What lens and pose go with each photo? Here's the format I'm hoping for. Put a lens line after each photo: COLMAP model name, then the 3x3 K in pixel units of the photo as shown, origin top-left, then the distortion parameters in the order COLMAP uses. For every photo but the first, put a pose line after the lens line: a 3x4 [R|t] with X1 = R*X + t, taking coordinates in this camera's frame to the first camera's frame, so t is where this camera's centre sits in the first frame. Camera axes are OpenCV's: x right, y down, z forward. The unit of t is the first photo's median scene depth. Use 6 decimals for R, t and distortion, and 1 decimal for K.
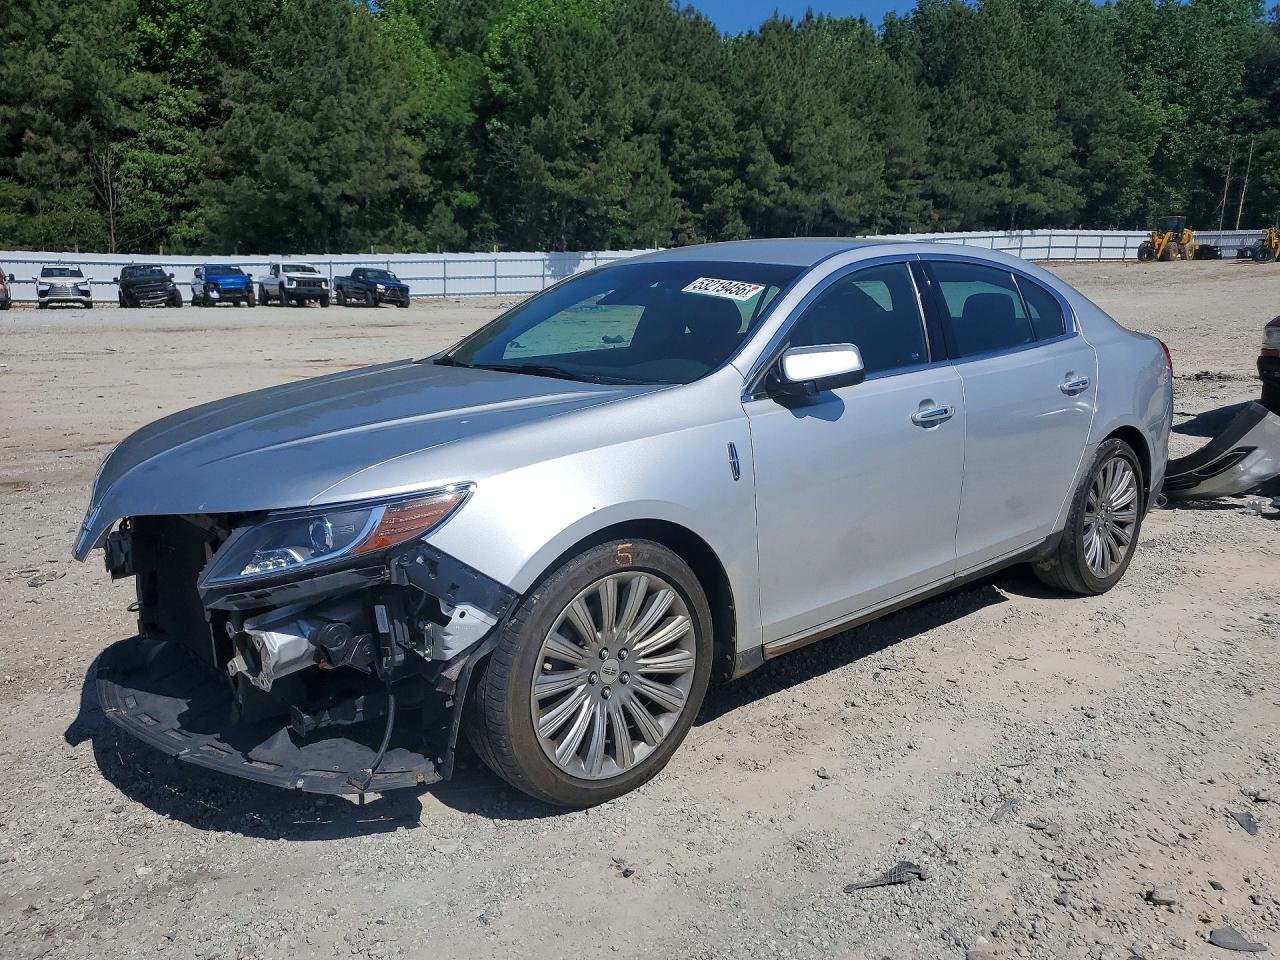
lens RADIAL K [[1023.3, 0, 640.0], [0, 1023.3, 480.0], [0, 0, 1]] dist [-0.013772, 0.012504]
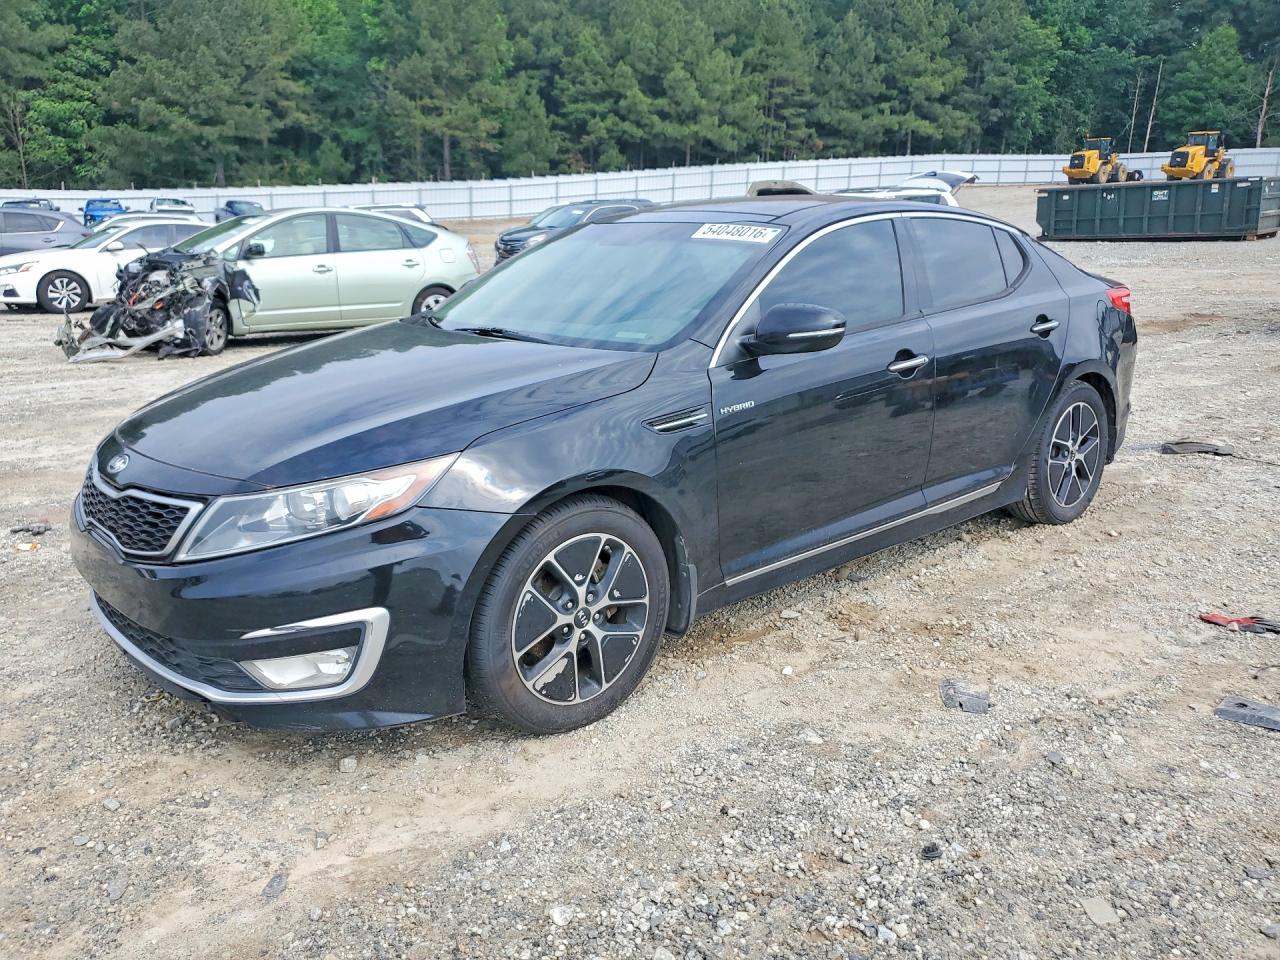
lens RADIAL K [[1023.3, 0, 640.0], [0, 1023.3, 480.0], [0, 0, 1]] dist [-0.013772, 0.012504]
pose [[0.998119, 0.009198, -0.060620, 0.173761], [-0.004807, 0.997380, 0.072187, 0.012877], [0.061125, -0.071760, 0.995547, -0.087749]]
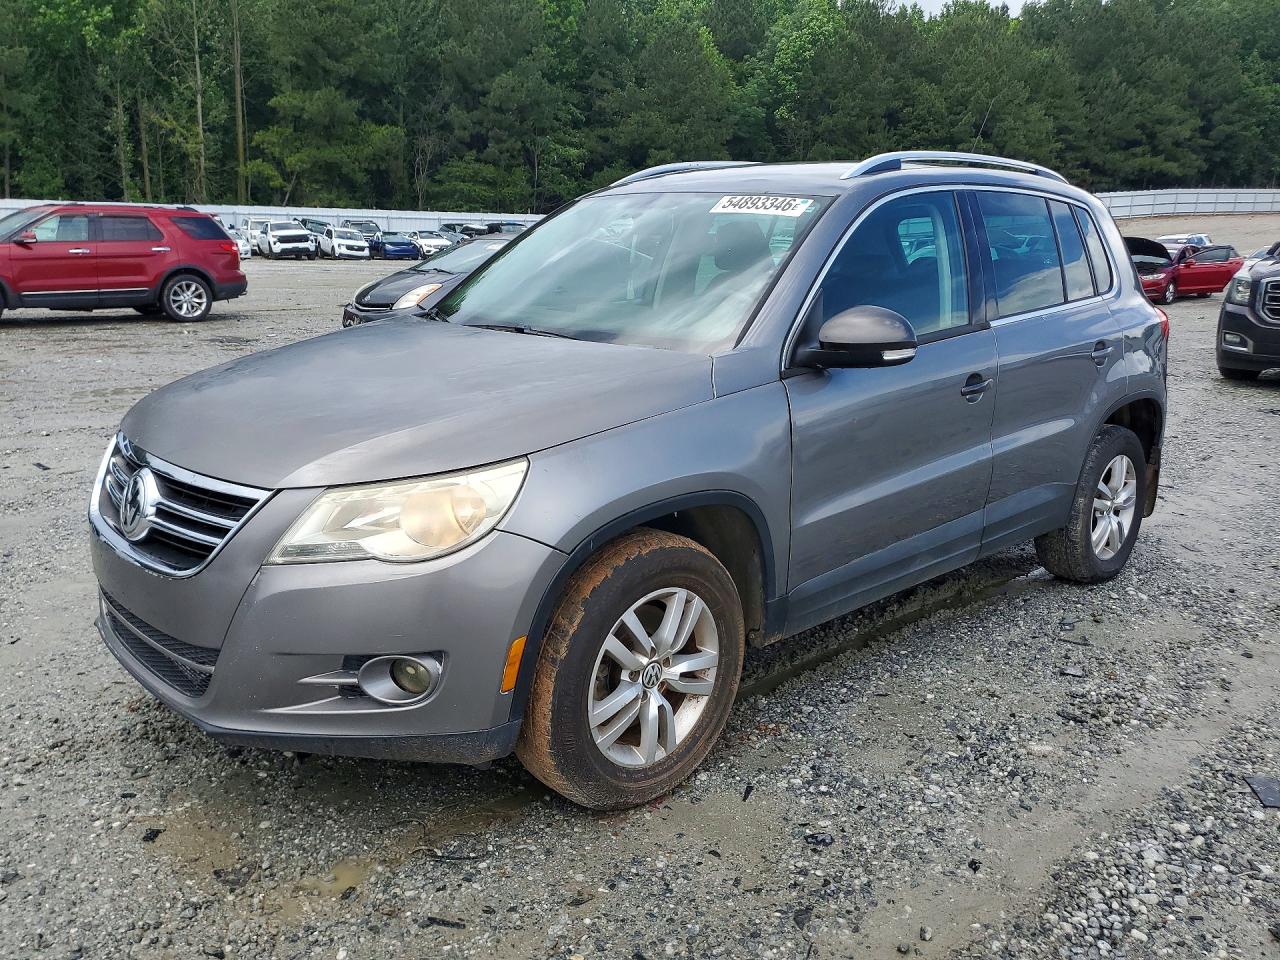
lens RADIAL K [[996.3, 0, 640.0], [0, 996.3, 480.0], [0, 0, 1]] dist [0.001024, 0.001277]
pose [[0.999238, 0.006170, -0.038551, -0.224477], [-0.004123, 0.998589, 0.052951, 0.051251], [0.038824, -0.052752, 0.997853, -0.282863]]
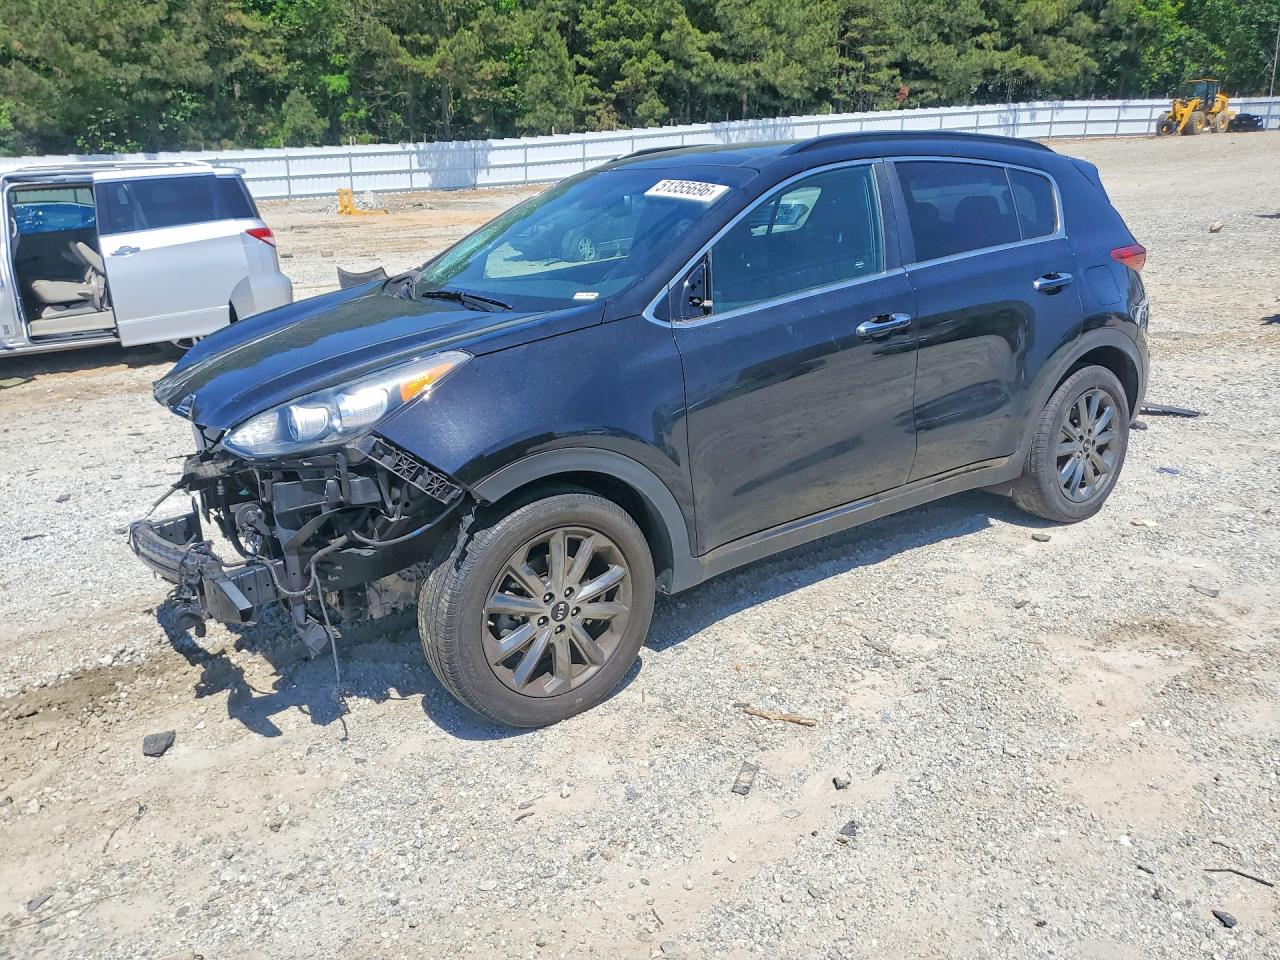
lens RADIAL K [[995.1, 0, 637.8], [0, 995.1, 485.2], [0, 0, 1]] dist [-0.007996, 0.005715]
pose [[0.995743, 0.006828, -0.091921, 0.146469], [0.003893, 0.993248, 0.115948, -0.024905], [0.092092, -0.115812, 0.988993, 0.115698]]
